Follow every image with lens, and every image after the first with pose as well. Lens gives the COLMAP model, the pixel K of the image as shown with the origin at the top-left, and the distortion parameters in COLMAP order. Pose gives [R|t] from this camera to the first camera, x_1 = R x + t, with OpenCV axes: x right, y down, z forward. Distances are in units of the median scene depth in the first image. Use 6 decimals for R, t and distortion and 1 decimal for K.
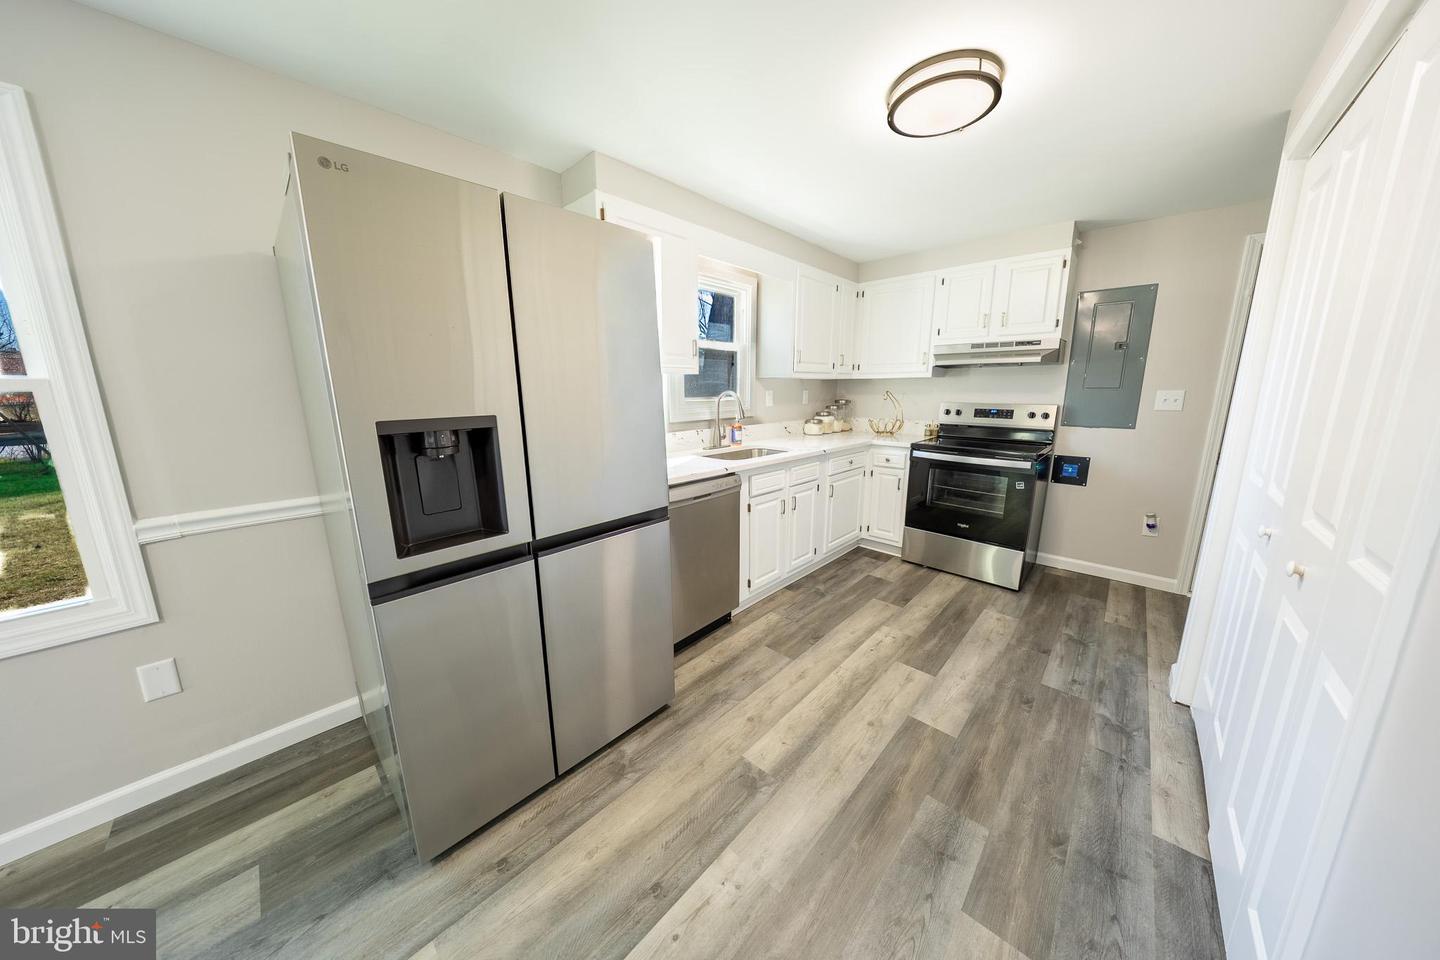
lens RADIAL K [[446.8, 0, 719.0], [0, 446.8, 478.6], [0, 0, 1]] dist [-0.000813, -0.000097]
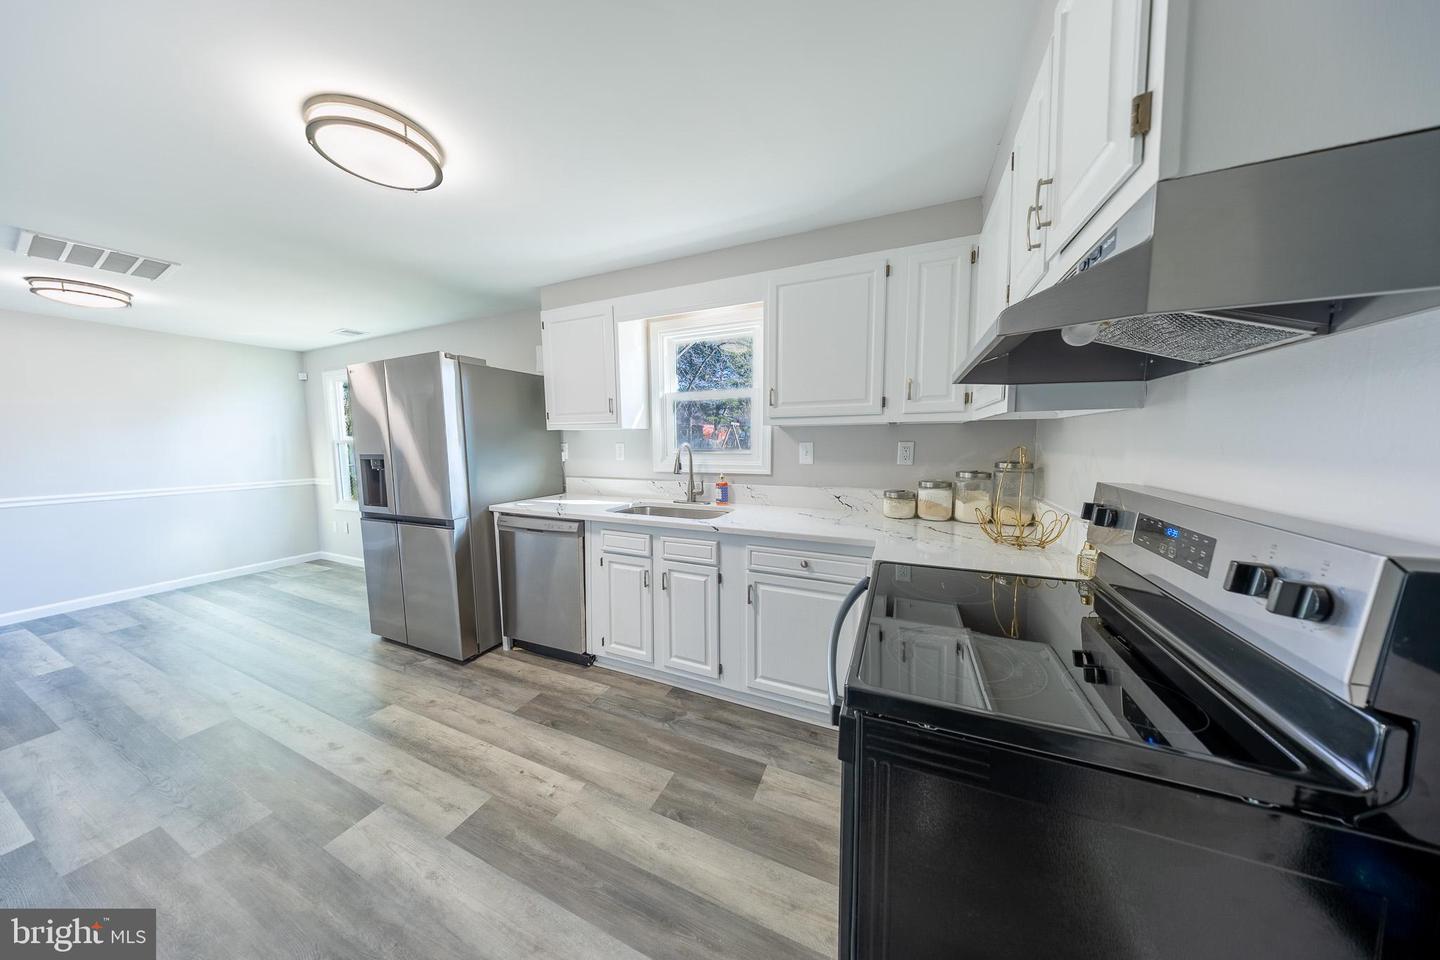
lens RADIAL K [[421.6, 0, 718.7], [0, 421.6, 479.6], [0, 0, 1]] dist [-0.015381, 0.003647]
pose [[0.328479, 0.090547, -0.940161, 0.884019], [-0.180553, 0.983058, 0.031596, -0.165445], [0.927094, 0.159370, 0.339262, 0.797082]]
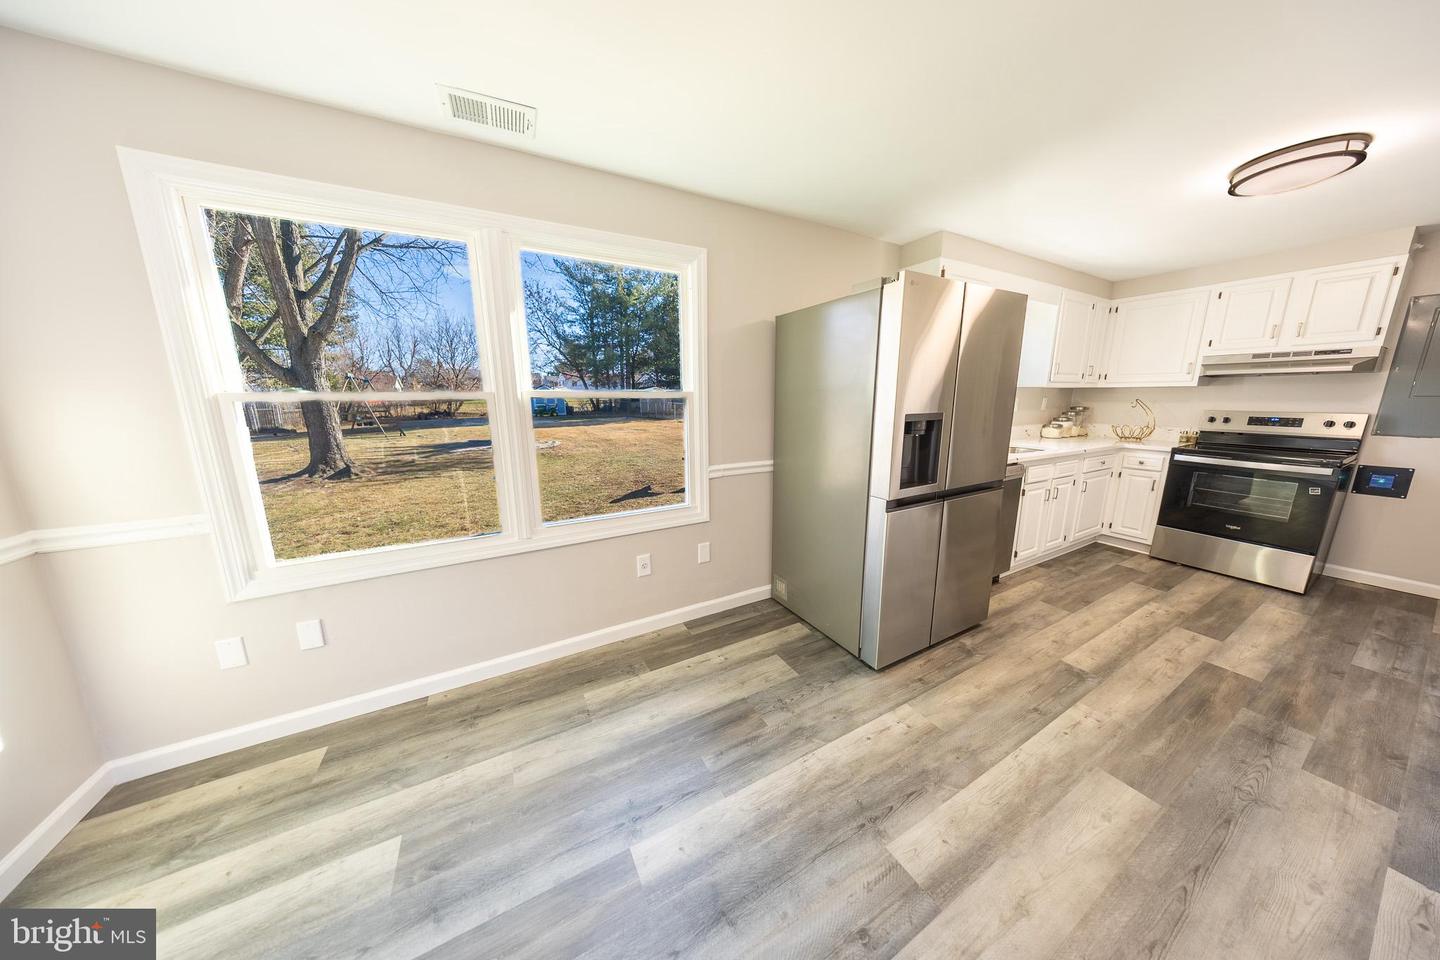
lens RADIAL K [[421.6, 0, 718.7], [0, 421.6, 479.6], [0, 0, 1]] dist [-0.015381, 0.003647]
pose [[0.951160, 0.059476, -0.302913, -0.345659], [-0.060616, 0.998145, 0.005645, 0.066873], [0.302687, 0.012993, 0.953001, -0.327558]]
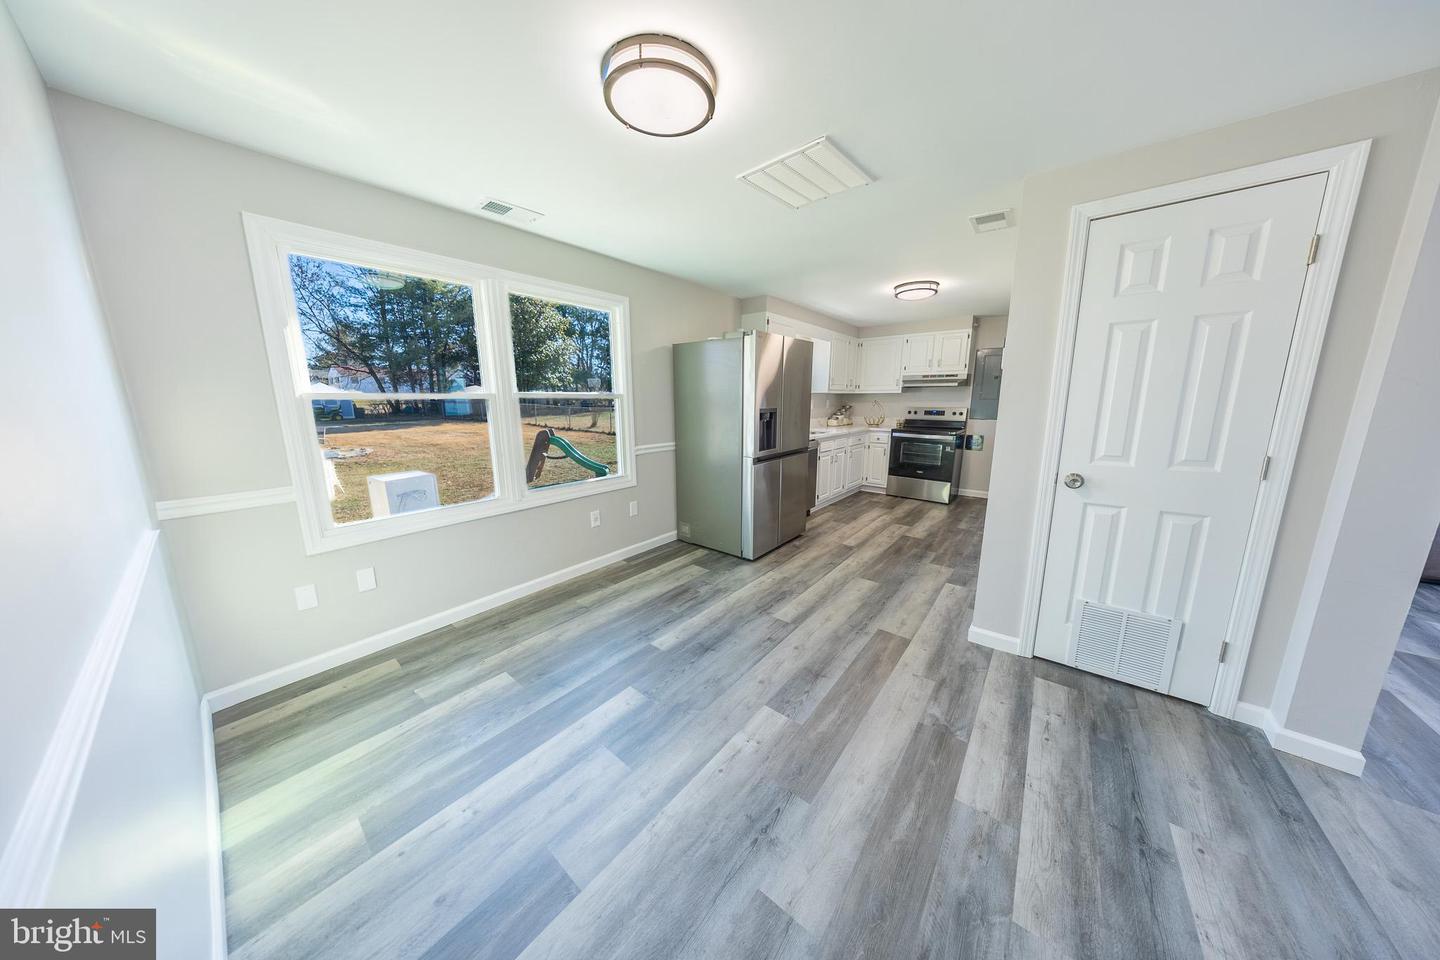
lens RADIAL K [[411.9, 0, 720.0], [0, 411.9, 480.0], [0, 0, 1]] dist [0.018315, -0.000004]
pose [[0.997020, -0.010964, 0.076362, -0.467487], [0.011330, 0.999926, -0.004370, 0.150218], [-0.076308, 0.005222, 0.997071, -0.739747]]
